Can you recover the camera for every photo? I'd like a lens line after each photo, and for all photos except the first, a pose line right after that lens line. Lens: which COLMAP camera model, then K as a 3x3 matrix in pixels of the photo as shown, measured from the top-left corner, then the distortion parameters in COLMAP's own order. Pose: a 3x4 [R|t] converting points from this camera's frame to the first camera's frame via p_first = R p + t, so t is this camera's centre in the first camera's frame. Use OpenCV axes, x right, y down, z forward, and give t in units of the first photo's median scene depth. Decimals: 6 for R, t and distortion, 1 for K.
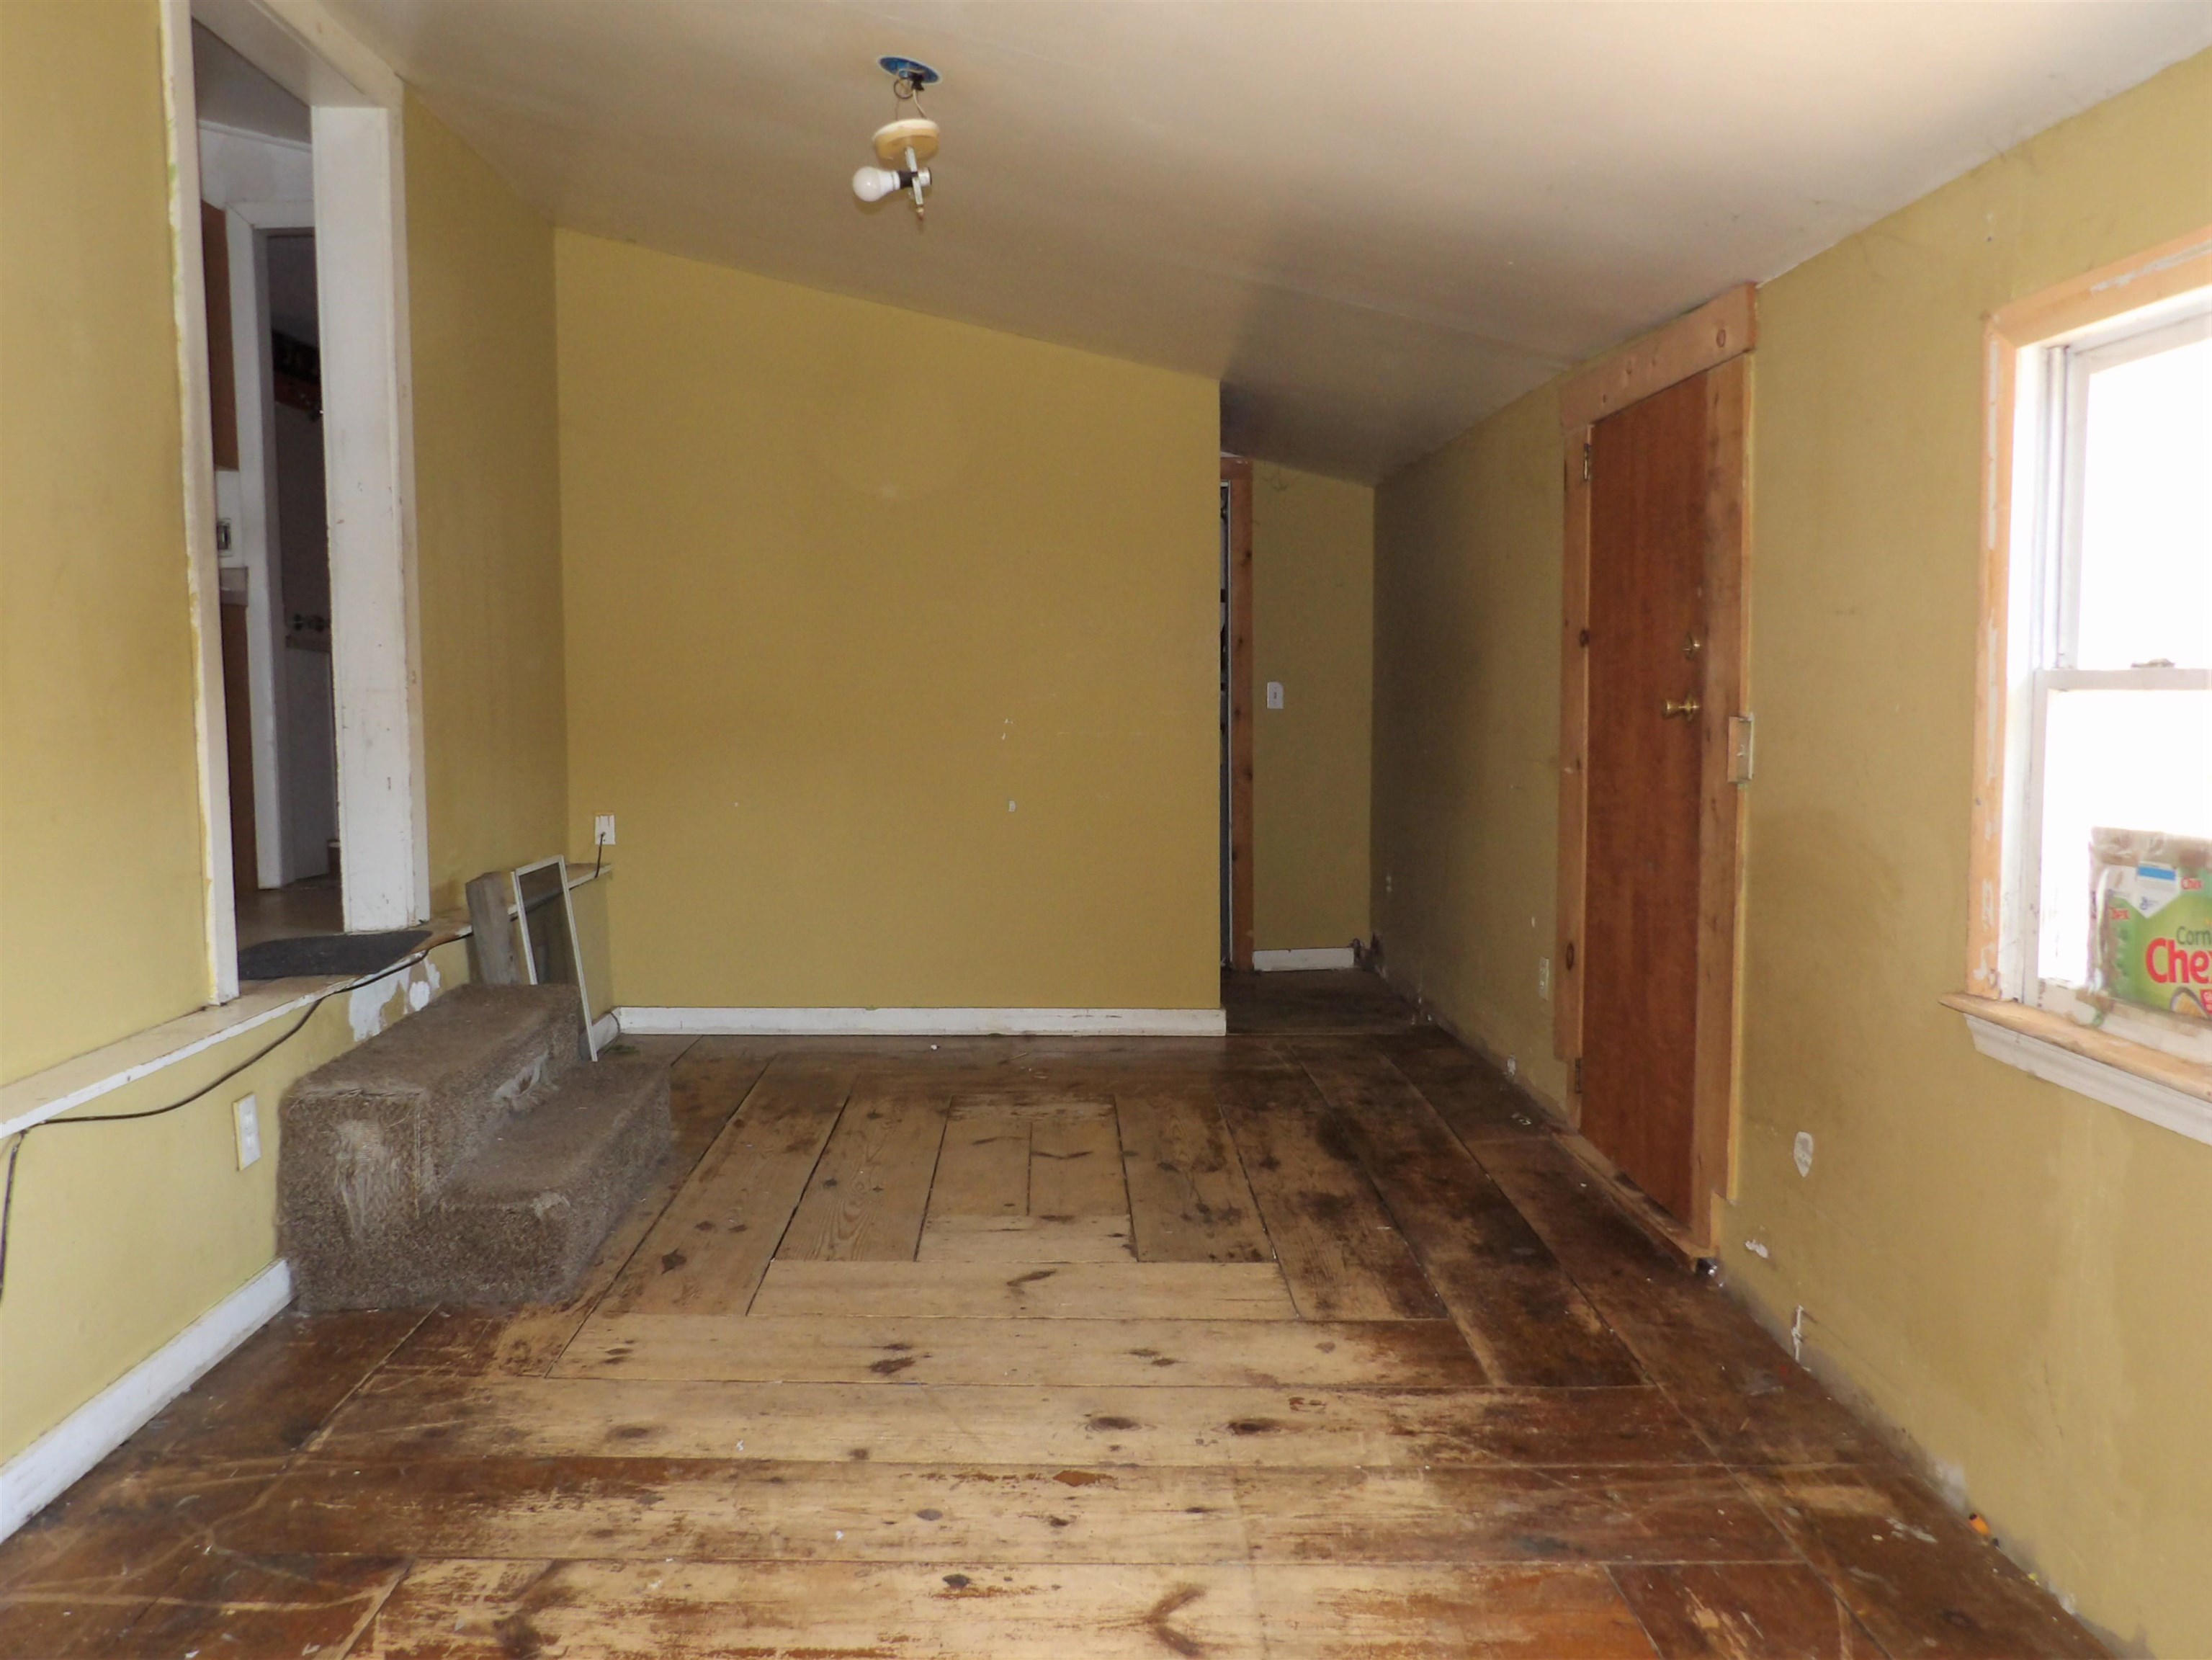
lens RADIAL K [[1662.9, 0, 1064.5], [0, 1662.9, 825.4], [0, 0, 1]] dist [-0.023835, 0.010763]
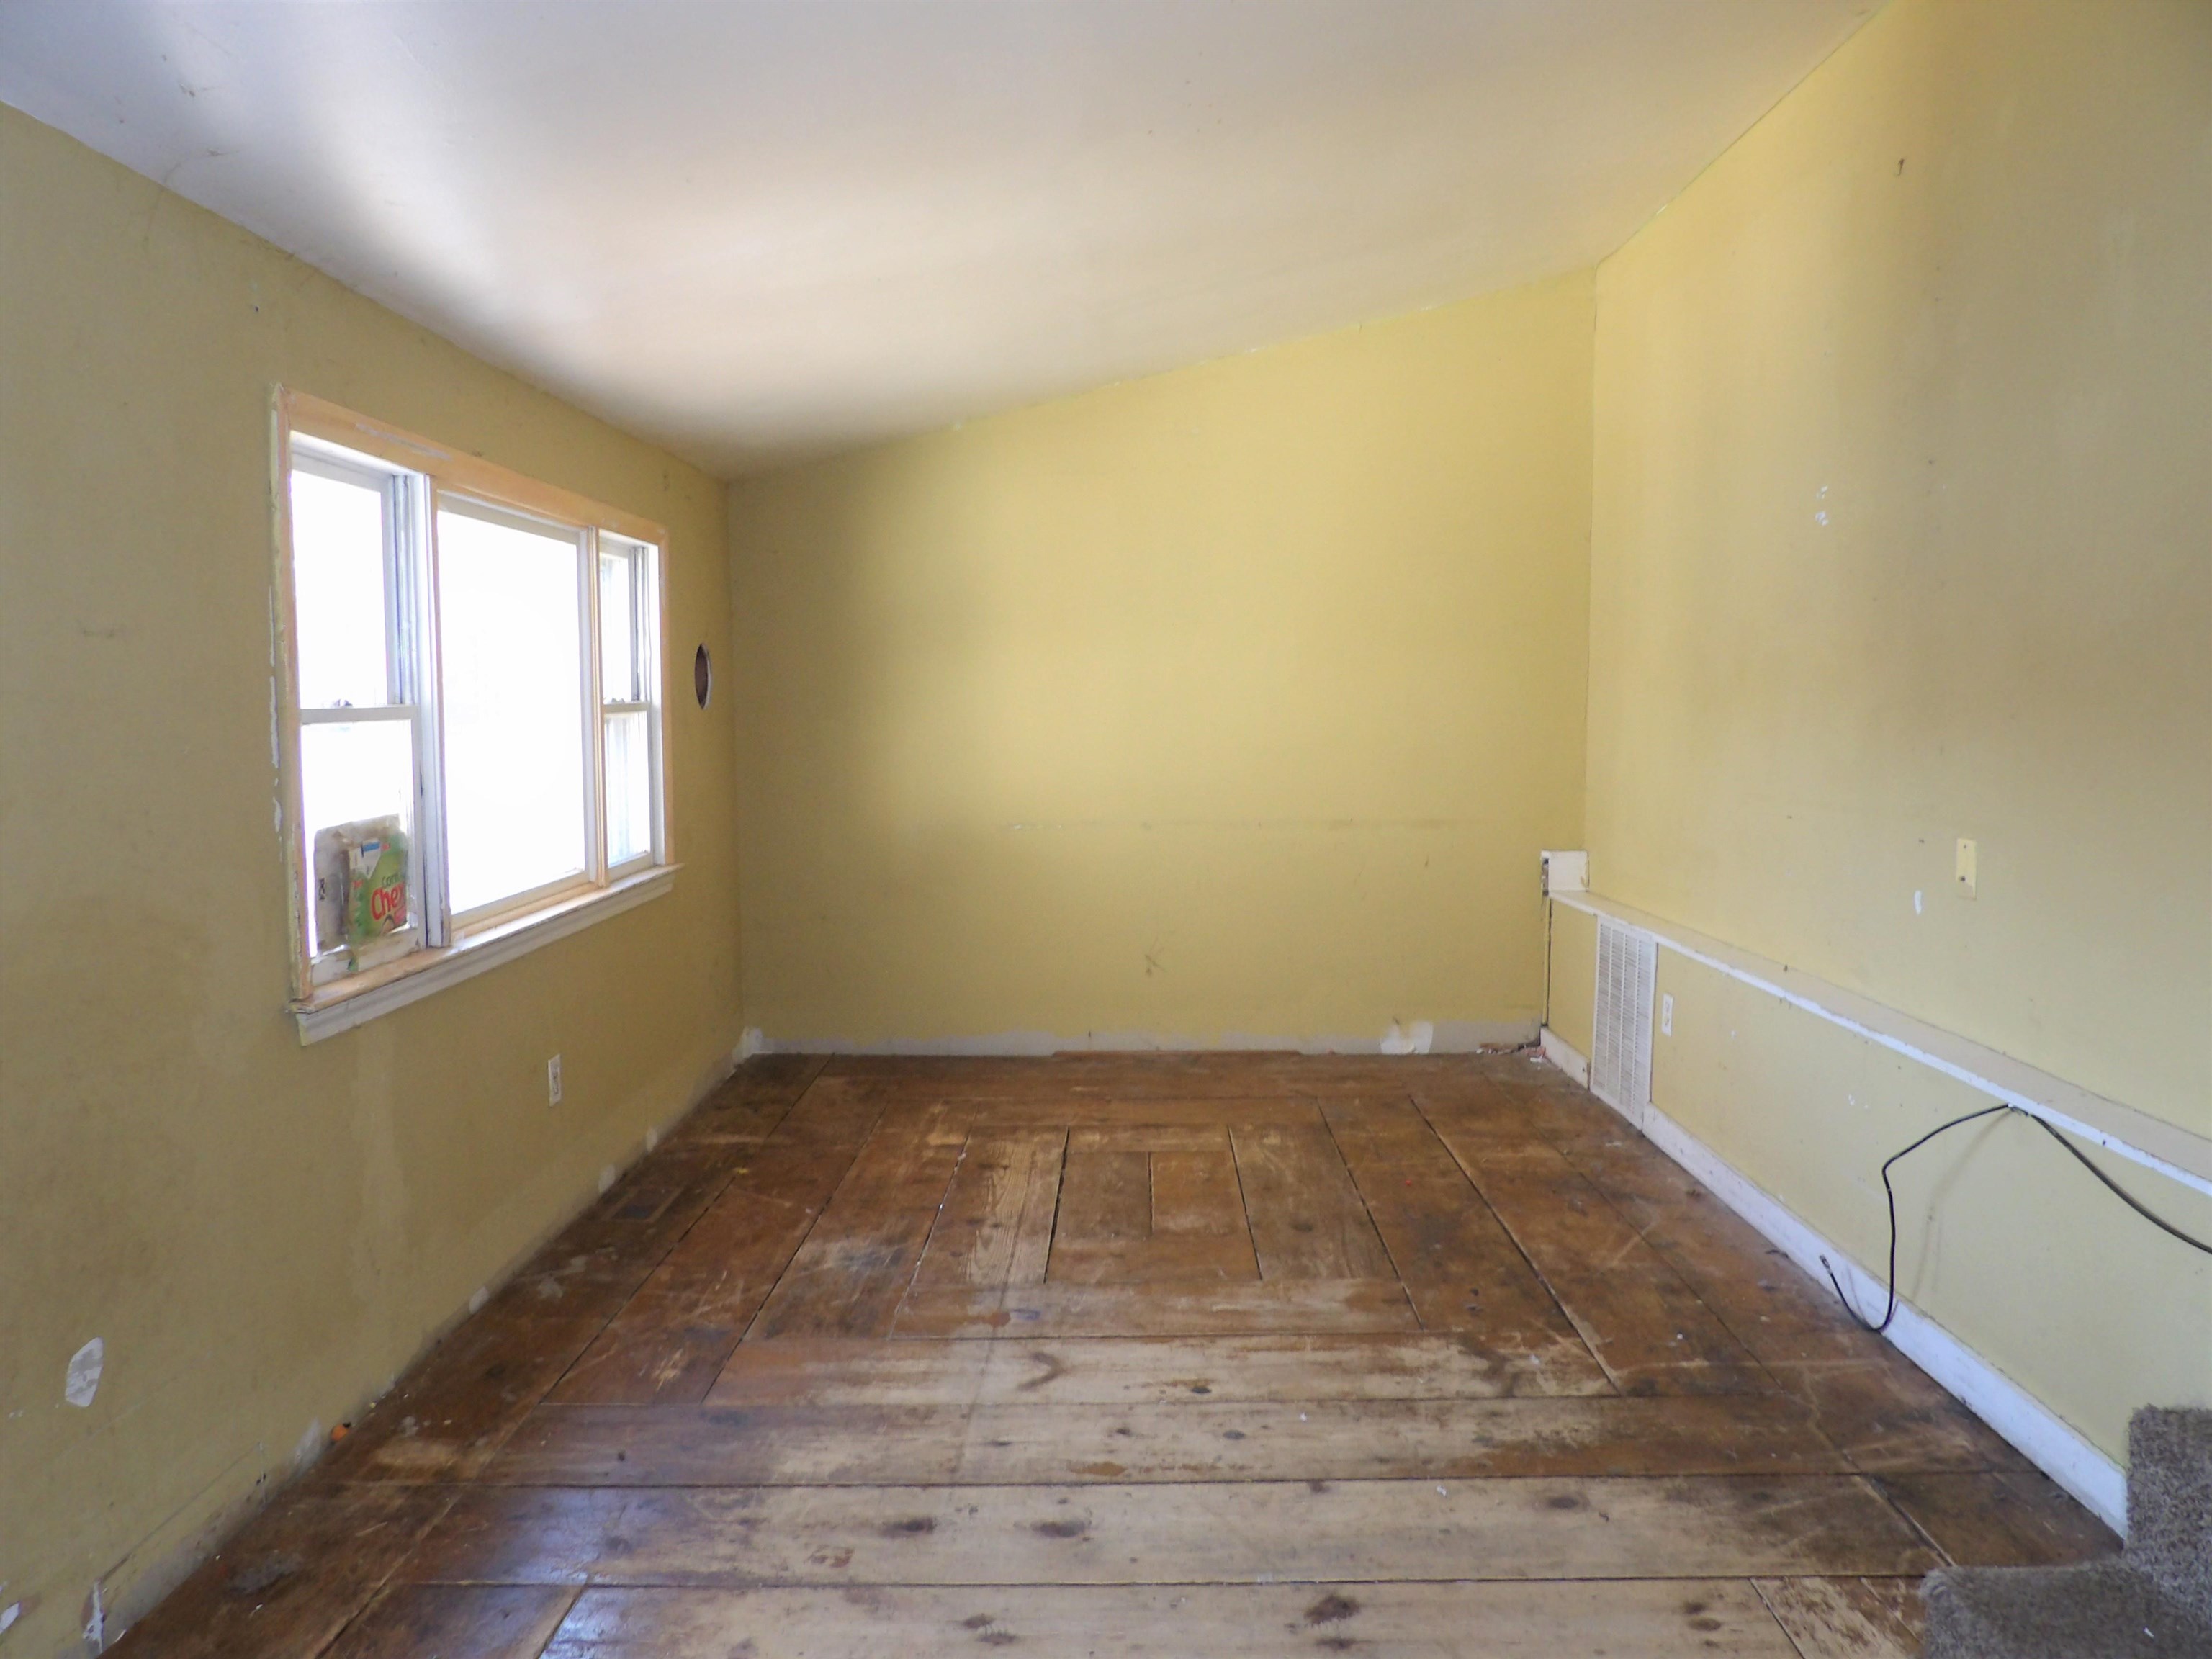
lens RADIAL K [[1662.6, 0, 1064.5], [0, 1662.6, 824.9], [0, 0, 1]] dist [-0.023835, 0.010763]
pose [[-0.998468, -0.006469, 0.054961, -0.023585], [0.002613, 0.986525, 0.163589, -0.196481], [-0.055278, 0.163482, -0.984996, 2.073236]]
